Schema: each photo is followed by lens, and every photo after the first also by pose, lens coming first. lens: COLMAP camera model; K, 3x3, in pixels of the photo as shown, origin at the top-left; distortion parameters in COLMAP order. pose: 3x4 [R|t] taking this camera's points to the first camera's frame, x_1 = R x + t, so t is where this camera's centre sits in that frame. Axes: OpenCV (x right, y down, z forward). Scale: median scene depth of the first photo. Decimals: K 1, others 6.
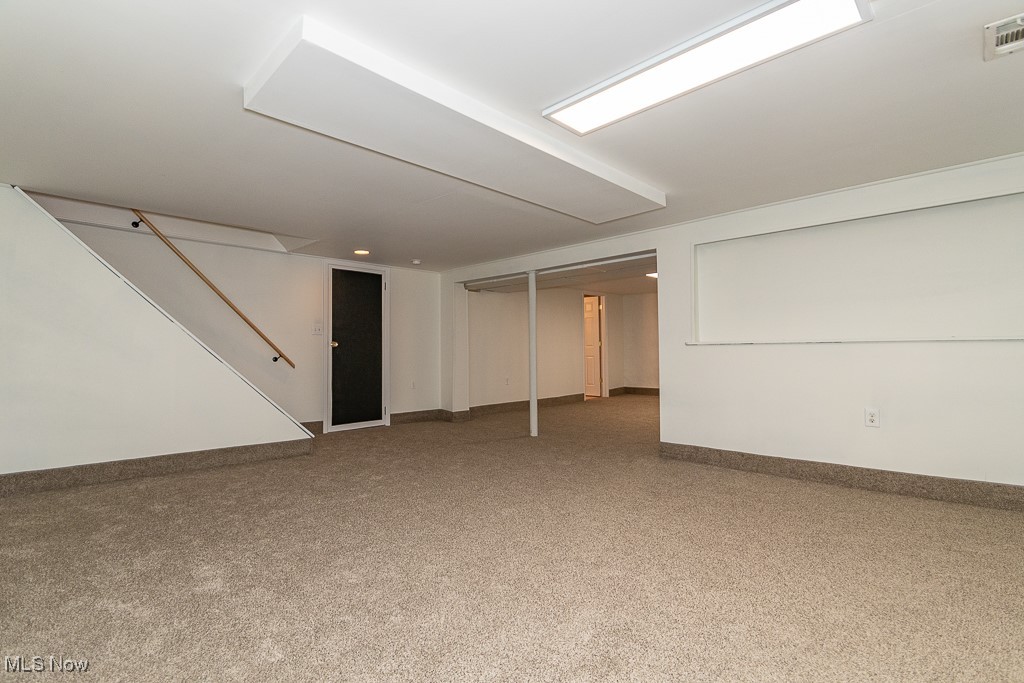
lens RADIAL K [[474.2, 0, 506.5], [0, 474.2, 344.6], [0, 0, 1]] dist [0.011318, -0.009878]
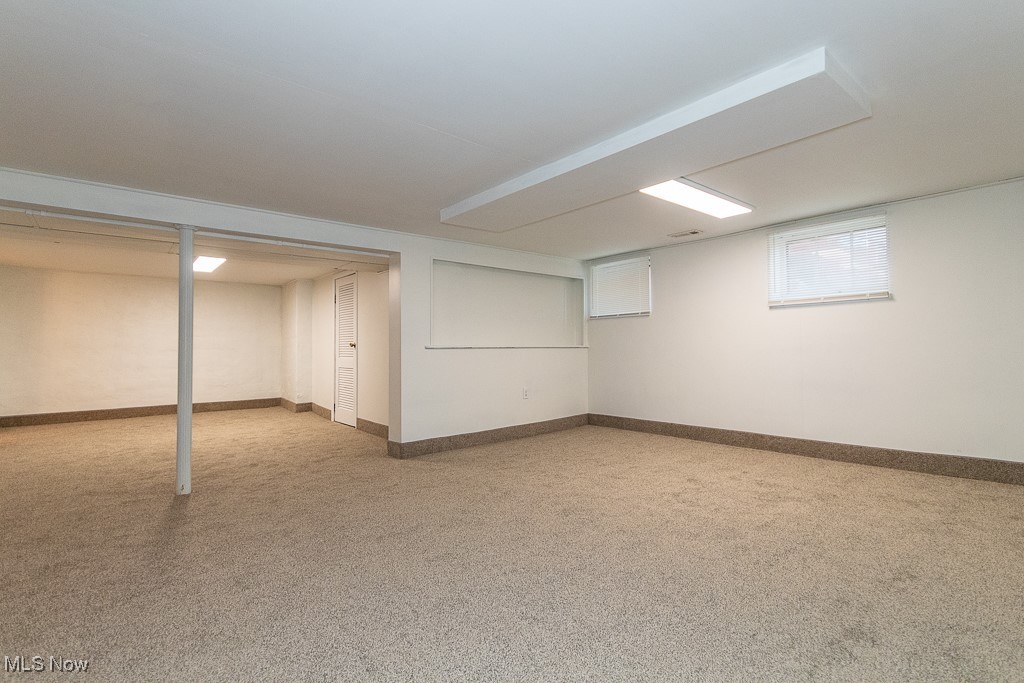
lens RADIAL K [[474.2, 0, 506.5], [0, 474.2, 344.6], [0, 0, 1]] dist [0.011318, -0.009878]
pose [[0.103367, 0.023070, 0.994376, -0.769731], [-0.001379, 0.999733, -0.023051, 0.019519], [-0.994642, 0.001011, 0.103371, 0.773176]]
